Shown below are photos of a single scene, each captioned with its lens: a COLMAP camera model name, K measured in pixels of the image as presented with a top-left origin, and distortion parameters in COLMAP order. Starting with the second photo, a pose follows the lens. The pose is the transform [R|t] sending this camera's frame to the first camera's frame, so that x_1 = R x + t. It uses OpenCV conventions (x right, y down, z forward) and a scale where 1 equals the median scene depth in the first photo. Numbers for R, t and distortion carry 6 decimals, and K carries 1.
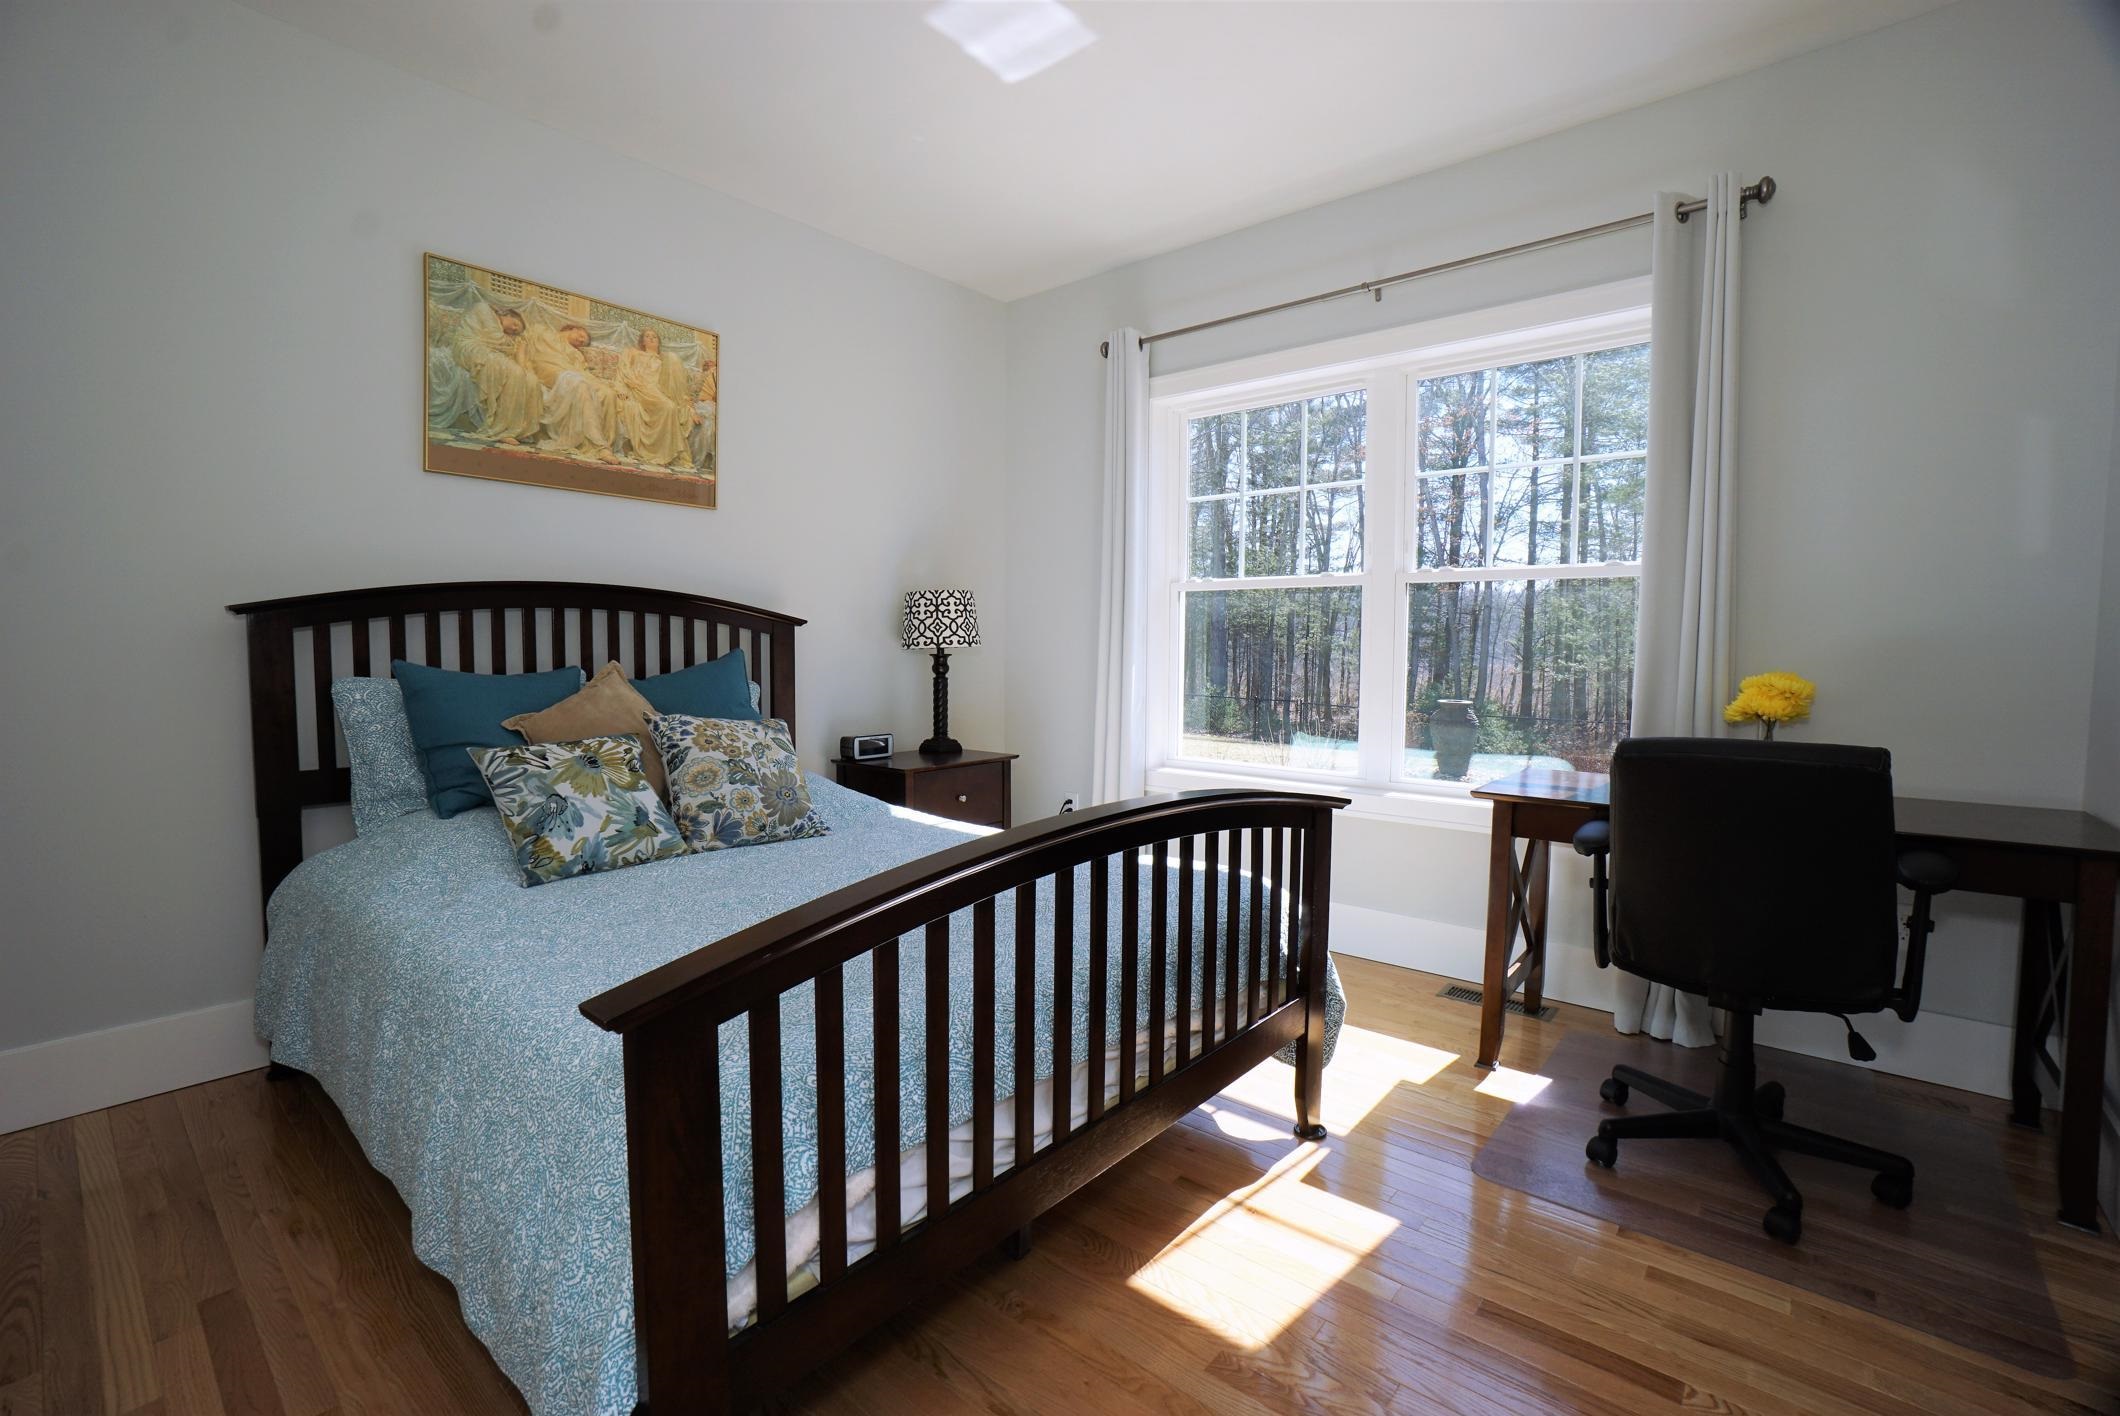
lens RADIAL K [[946.8, 0, 1042.2], [0, 946.8, 694.0], [0, 0, 1]] dist [-0.044539, 0.002523]
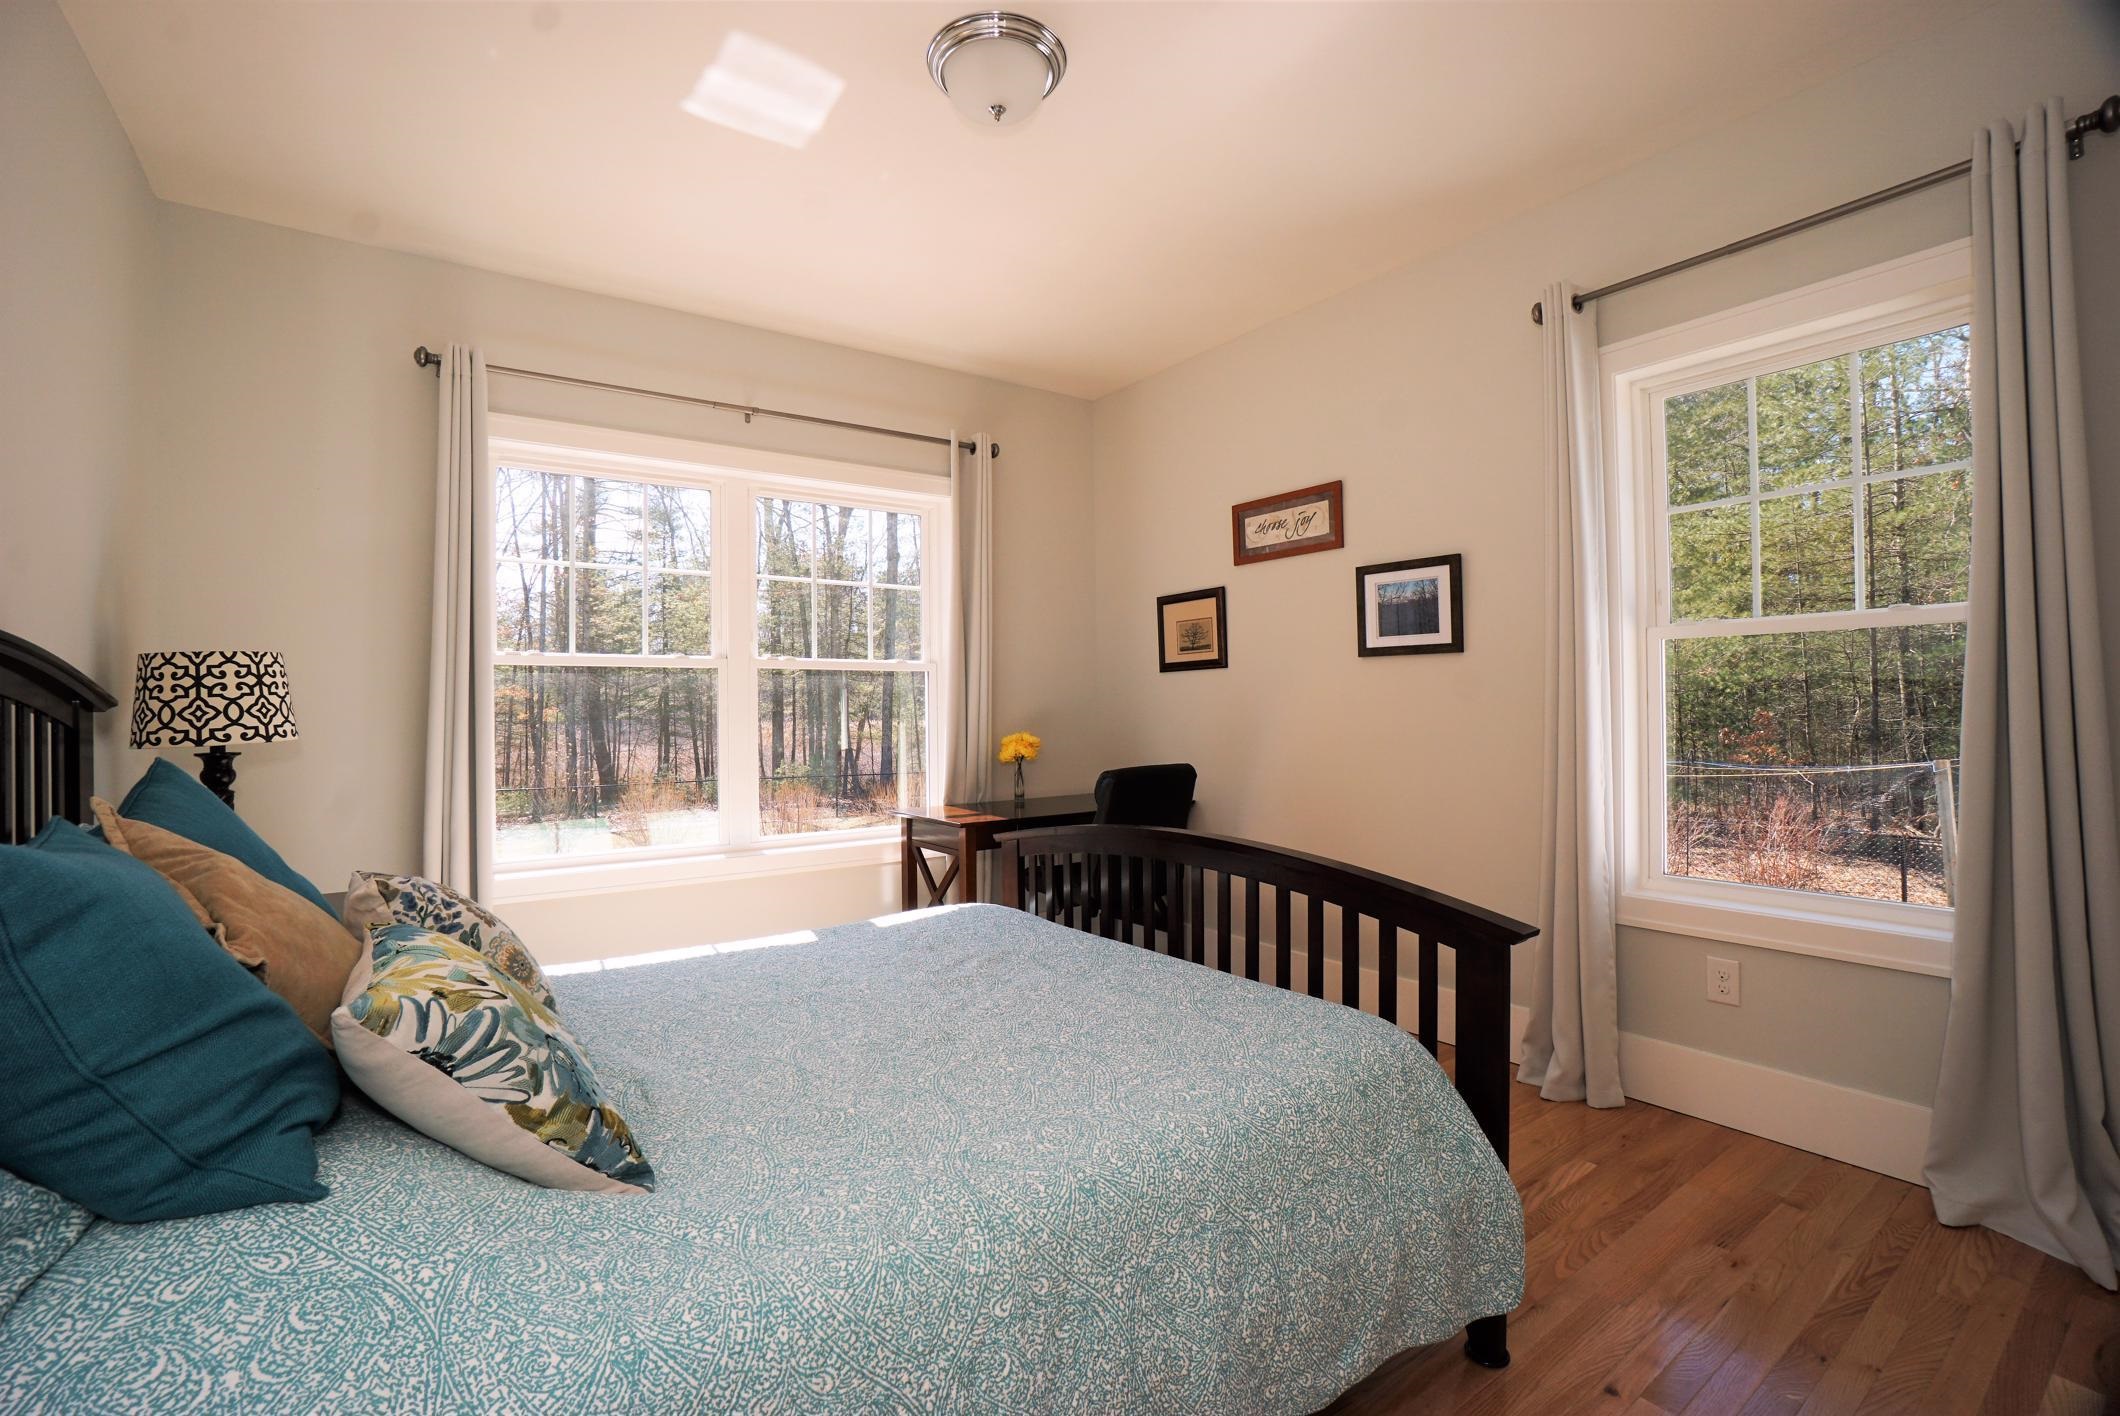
lens RADIAL K [[946.8, 0, 1040.9], [0, 946.8, 714.7], [0, 0, 1]] dist [-0.044539, 0.002523]
pose [[0.239135, -0.018630, 0.970807, -0.561179], [0.061434, 0.998103, 0.004021, -0.038058], [-0.969041, 0.058679, 0.239826, 0.328360]]
